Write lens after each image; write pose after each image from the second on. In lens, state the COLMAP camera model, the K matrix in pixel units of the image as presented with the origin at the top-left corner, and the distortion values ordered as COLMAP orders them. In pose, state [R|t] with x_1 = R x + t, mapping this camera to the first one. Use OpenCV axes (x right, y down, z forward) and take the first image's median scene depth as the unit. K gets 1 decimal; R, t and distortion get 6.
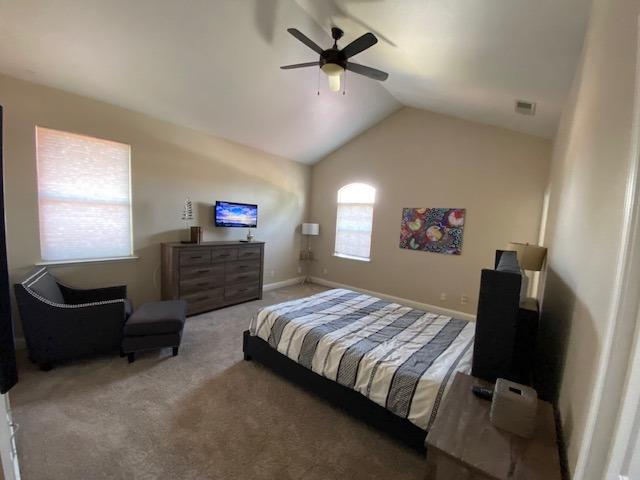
lens RADIAL K [[258.1, 0, 318.8], [0, 258.1, 243.9], [0, 0, 1]] dist [0.020433, -0.023565]
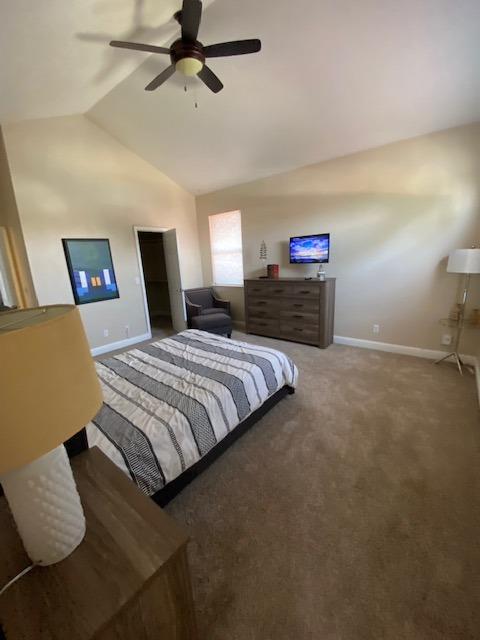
lens RADIAL K [[258.1, 0, 237.0], [0, 258.1, 319.8], [0, 0, 1]] dist [0.020433, -0.023565]
pose [[-0.033694, 0.186810, -0.981818, 0.662608], [-0.043599, 0.981166, 0.188182, -0.029377], [0.998481, 0.049147, -0.024915, 0.808636]]
